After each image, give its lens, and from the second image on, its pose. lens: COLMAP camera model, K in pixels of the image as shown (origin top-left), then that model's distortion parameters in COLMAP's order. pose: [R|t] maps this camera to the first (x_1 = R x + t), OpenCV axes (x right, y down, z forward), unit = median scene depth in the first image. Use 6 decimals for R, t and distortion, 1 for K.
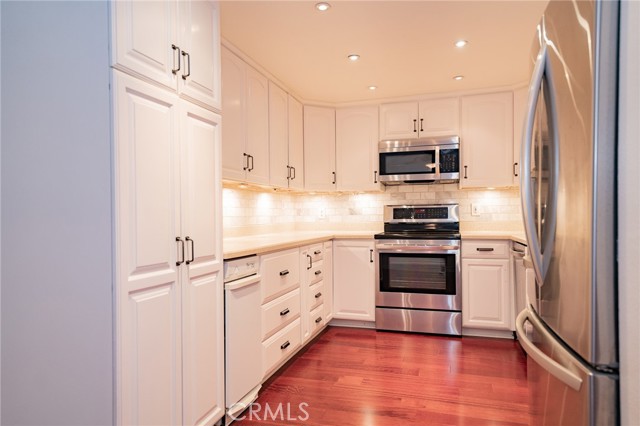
lens RADIAL K [[415.7, 0, 319.5], [0, 415.7, 215.5], [0, 0, 1]] dist [0.018188, 0.001252]
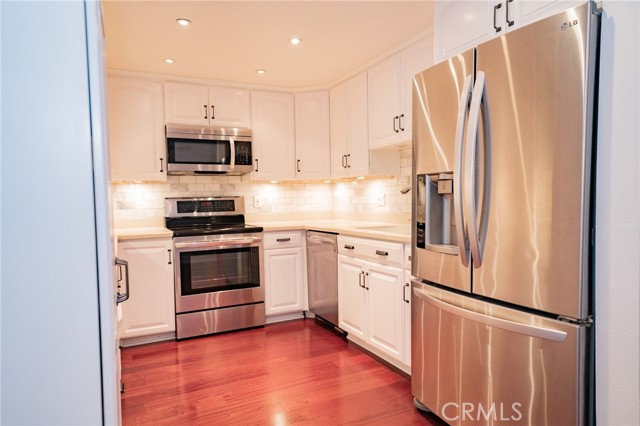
lens RADIAL K [[415.7, 0, 321.2], [0, 415.7, 215.8], [0, 0, 1]] dist [0.018188, 0.001252]
pose [[0.720316, -0.032809, 0.692869, -0.242336], [0.013648, 0.999358, 0.033134, -0.012366], [-0.693511, -0.014410, 0.720302, 0.155877]]
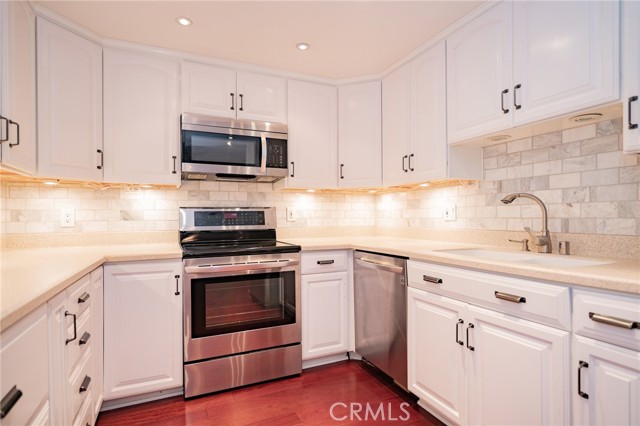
lens RADIAL K [[333.9, 0, 318.6], [0, 333.9, 216.0], [0, 0, 1]] dist [-0.004197, 0.000037]
pose [[0.742957, 0.006255, 0.669310, -0.056340], [-0.000043, 0.999957, -0.009297, -0.004464], [-0.669339, 0.006878, 0.742925, 0.466943]]
